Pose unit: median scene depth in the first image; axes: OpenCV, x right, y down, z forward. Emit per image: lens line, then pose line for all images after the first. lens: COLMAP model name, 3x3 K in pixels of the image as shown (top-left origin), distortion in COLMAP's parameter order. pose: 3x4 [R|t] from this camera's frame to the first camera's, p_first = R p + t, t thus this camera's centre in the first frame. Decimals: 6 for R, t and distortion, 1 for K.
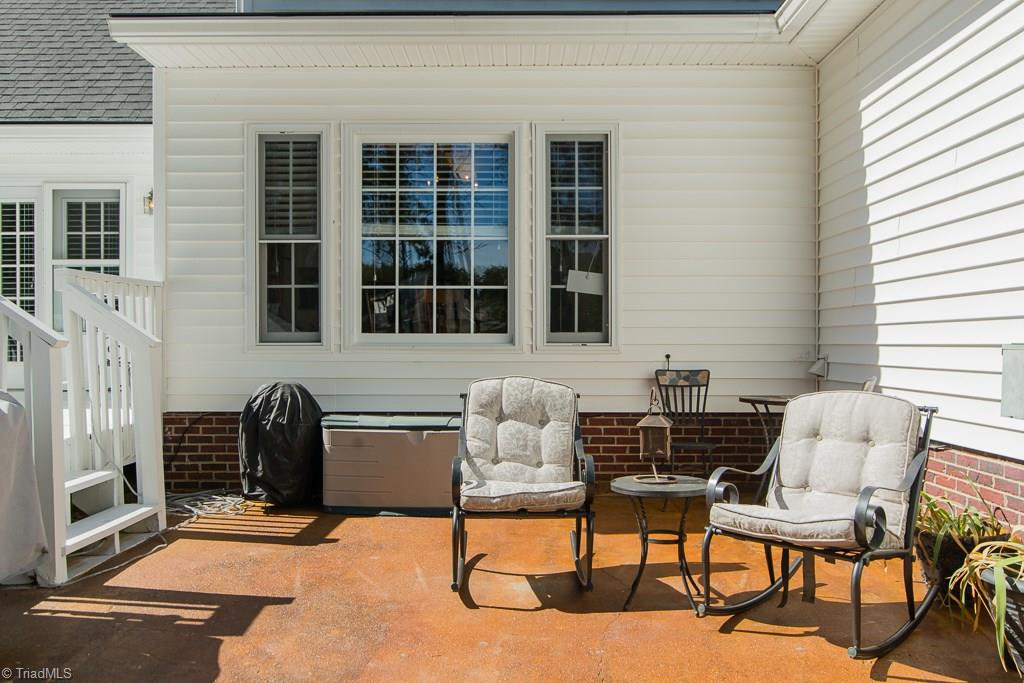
lens RADIAL K [[772.6, 0, 511.4], [0, 772.6, 345.1], [0, 0, 1]] dist [-0.000039, -0.003906]
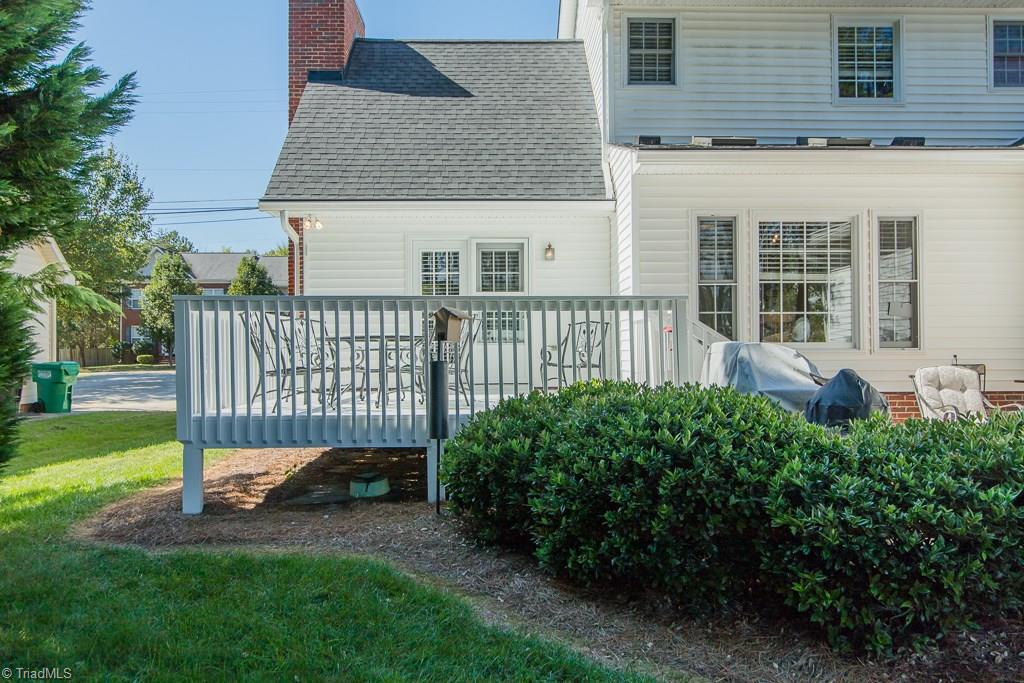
lens RADIAL K [[772.6, 0, 512.3], [0, 772.6, 344.9], [0, 0, 1]] dist [-0.000039, -0.003906]
pose [[0.999330, -0.004557, 0.036303, -0.752900], [0.005115, 0.999870, -0.015306, 0.011066], [-0.036228, 0.015481, 0.999224, -0.546180]]
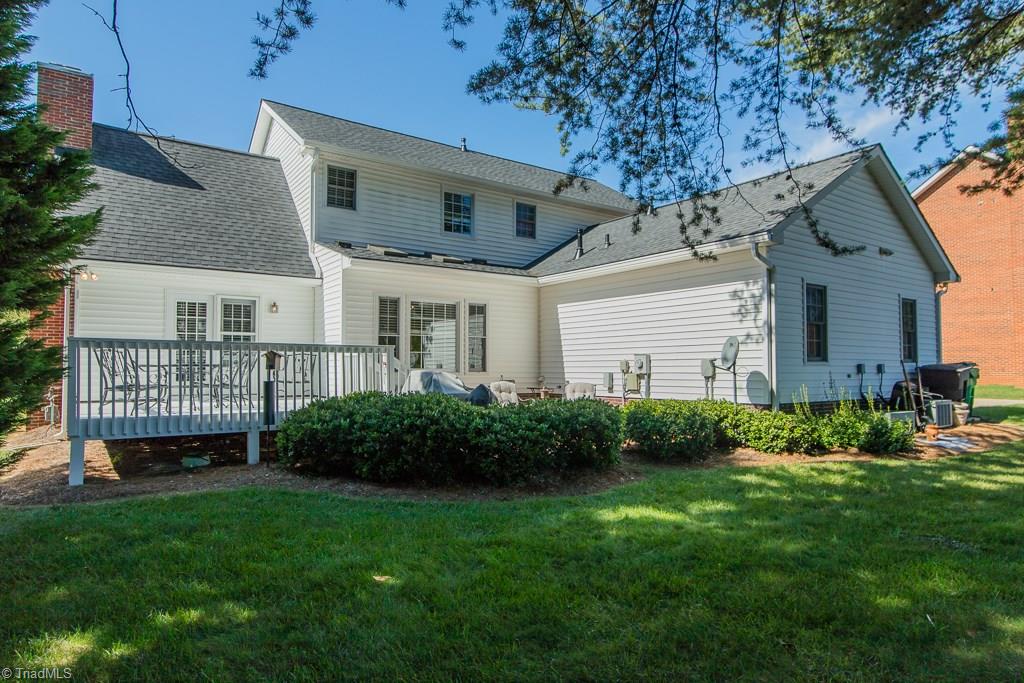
lens RADIAL K [[612.7, 0, 516.2], [0, 612.7, 347.4], [0, 0, 1]] dist [0.003178, 0.000161]
pose [[0.805548, 0.020328, 0.592182, -1.206925], [0.002200, 0.999302, -0.037296, -0.007676], [-0.592526, 0.031346, 0.804941, -1.027614]]
